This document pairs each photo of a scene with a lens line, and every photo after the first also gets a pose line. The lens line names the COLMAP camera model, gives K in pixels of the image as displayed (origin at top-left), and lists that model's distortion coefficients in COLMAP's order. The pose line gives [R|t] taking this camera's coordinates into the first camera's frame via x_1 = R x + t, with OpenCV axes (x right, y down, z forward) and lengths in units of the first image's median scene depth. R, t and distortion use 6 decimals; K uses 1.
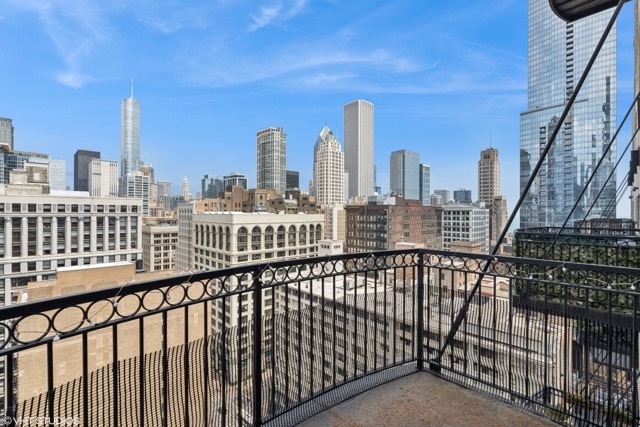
lens RADIAL K [[296.8, 0, 318.2], [0, 296.8, 214.2], [0, 0, 1]] dist [-0.004371, 0.001220]
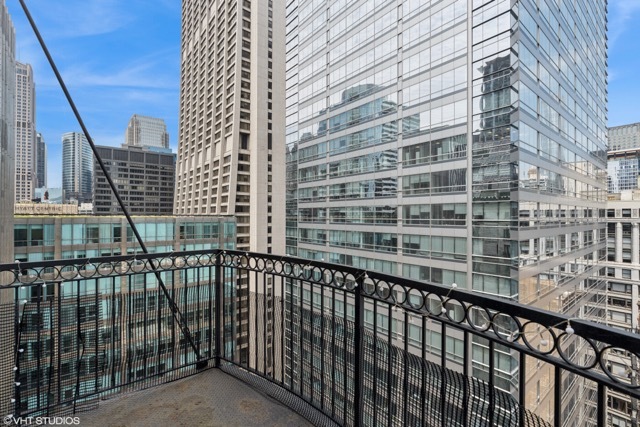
lens RADIAL K [[296.8, 0, 320.8], [0, 296.8, 216.1], [0, 0, 1]] dist [-0.004371, 0.001220]
pose [[-0.091581, -0.007098, -0.995772, 0.139501], [-0.005693, 0.999962, -0.006605, 0.000332], [0.995781, 0.005065, -0.091618, 0.171544]]
